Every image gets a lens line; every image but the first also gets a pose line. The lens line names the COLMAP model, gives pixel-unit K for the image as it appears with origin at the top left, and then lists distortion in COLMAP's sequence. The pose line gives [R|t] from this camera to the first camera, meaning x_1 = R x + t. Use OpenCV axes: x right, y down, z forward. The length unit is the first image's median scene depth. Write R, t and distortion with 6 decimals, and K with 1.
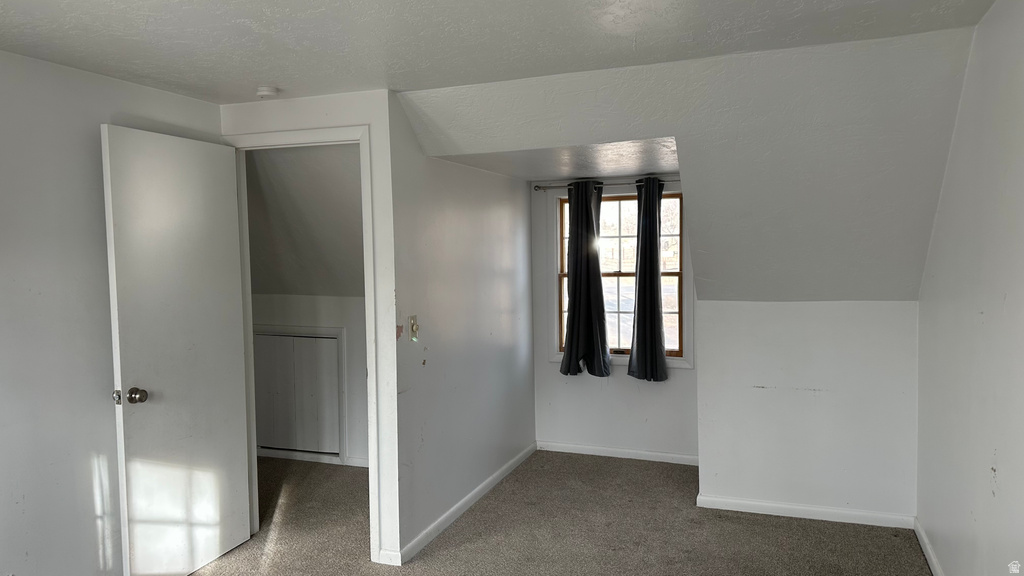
lens RADIAL K [[715.7, 0, 512.0], [0, 715.7, 288.0], [0, 0, 1]] dist [0.164423, -0.235282]
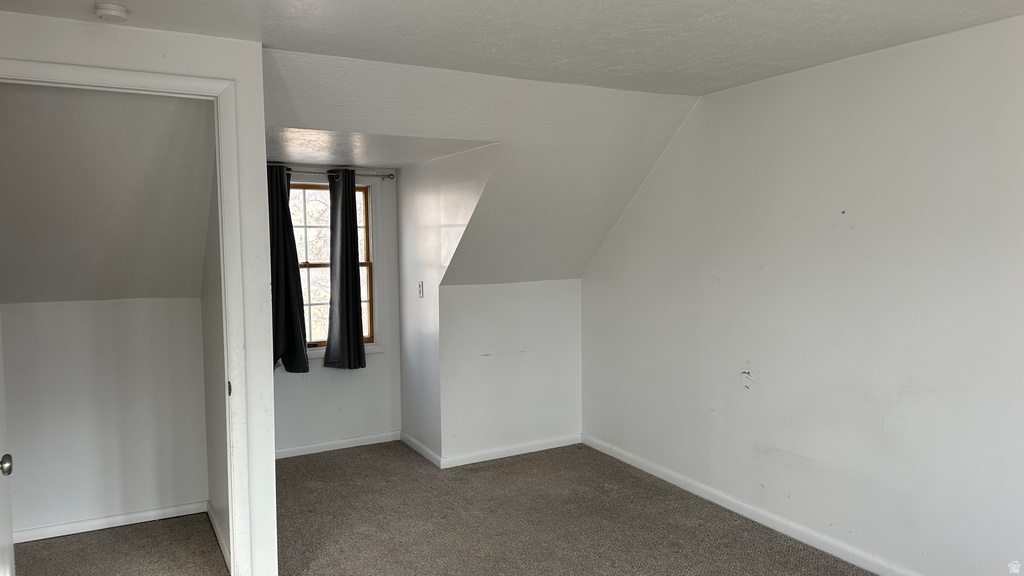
lens RADIAL K [[715.7, 0, 512.0], [0, 715.7, 288.0], [0, 0, 1]] dist [0.164423, -0.235282]
pose [[0.645185, -0.042387, 0.762849, -0.437888], [0.038559, 0.998994, 0.022897, -0.000270], [-0.763053, 0.014642, 0.646171, 0.165010]]
